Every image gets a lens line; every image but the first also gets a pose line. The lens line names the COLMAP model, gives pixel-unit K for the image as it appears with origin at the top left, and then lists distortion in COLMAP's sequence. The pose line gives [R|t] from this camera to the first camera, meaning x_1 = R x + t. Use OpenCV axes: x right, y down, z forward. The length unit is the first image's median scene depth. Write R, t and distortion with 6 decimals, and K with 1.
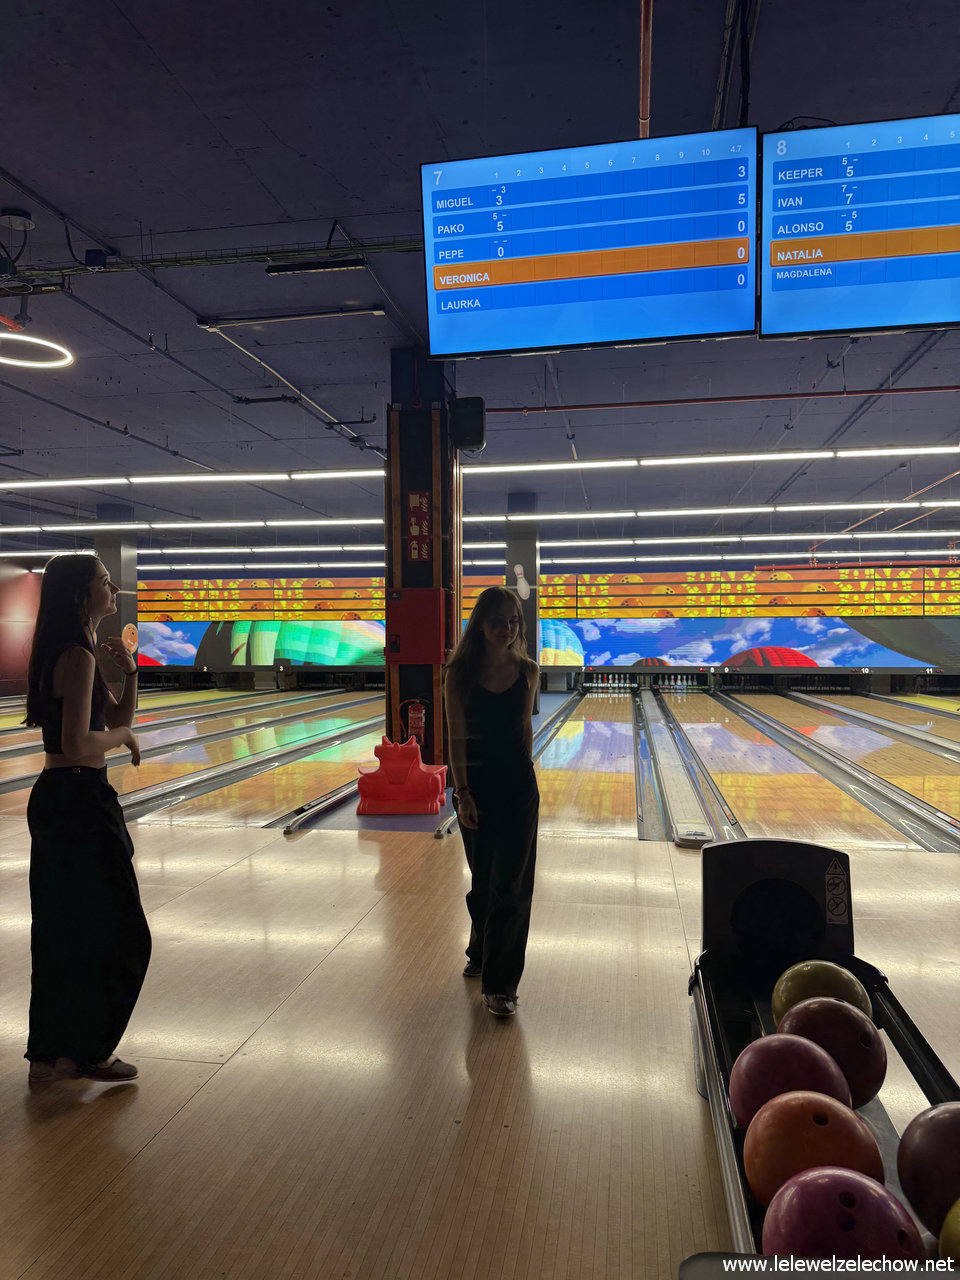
lens RADIAL K [[899.4, 0, 480.0], [0, 899.4, 640.0], [0, 0, 1]] dist [0.130850, -0.221986]
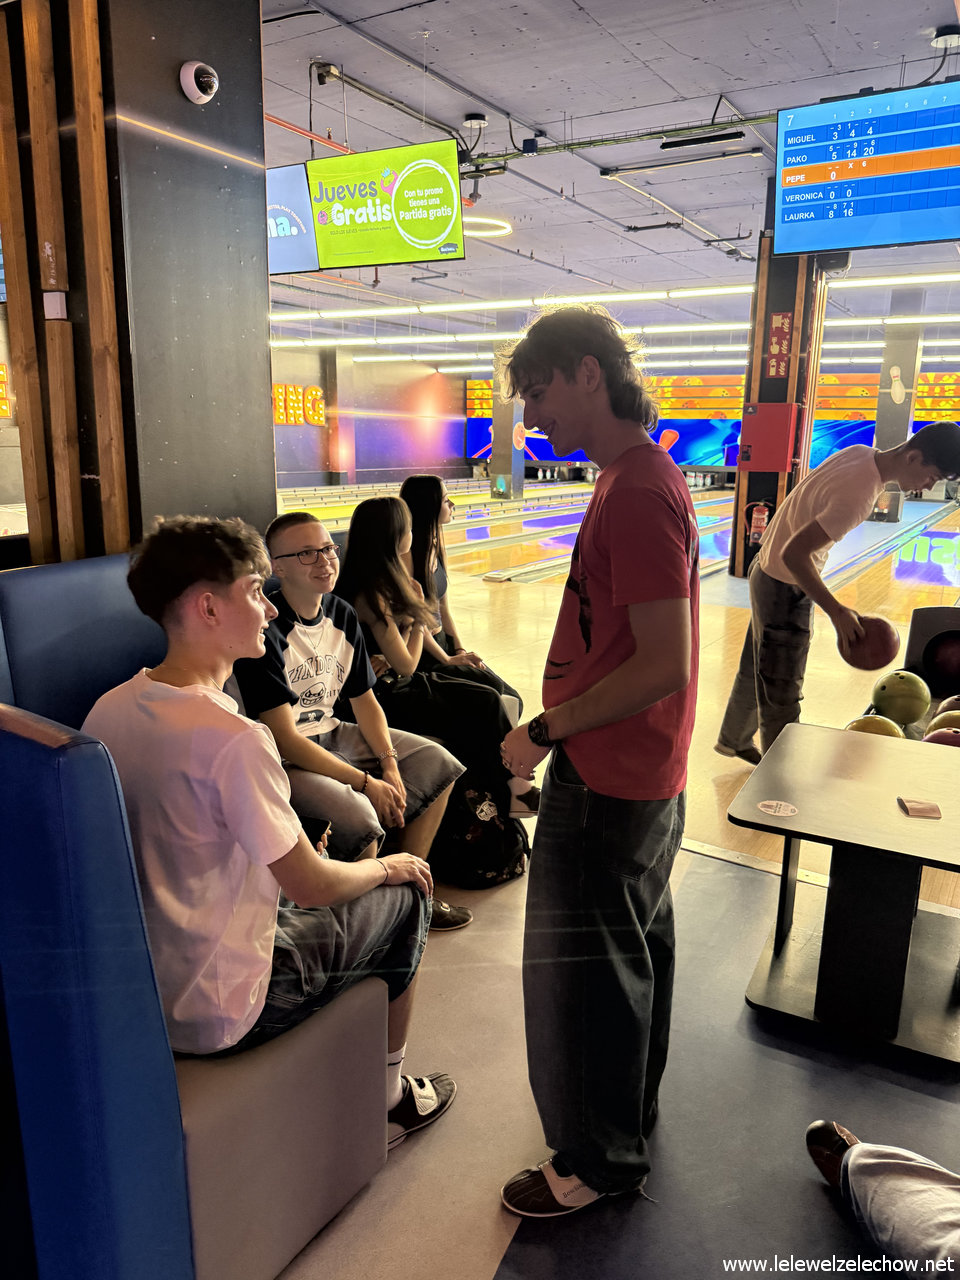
lens RADIAL K [[910.0, 0, 487.6], [0, 910.0, 633.1], [0, 0, 1]] dist [0.061612, -0.104400]
pose [[0.926448, 0.103861, -0.361810, 0.046265], [-0.023692, 0.975365, 0.219322, -0.019750], [0.375676, -0.194618, 0.906086, -0.235423]]
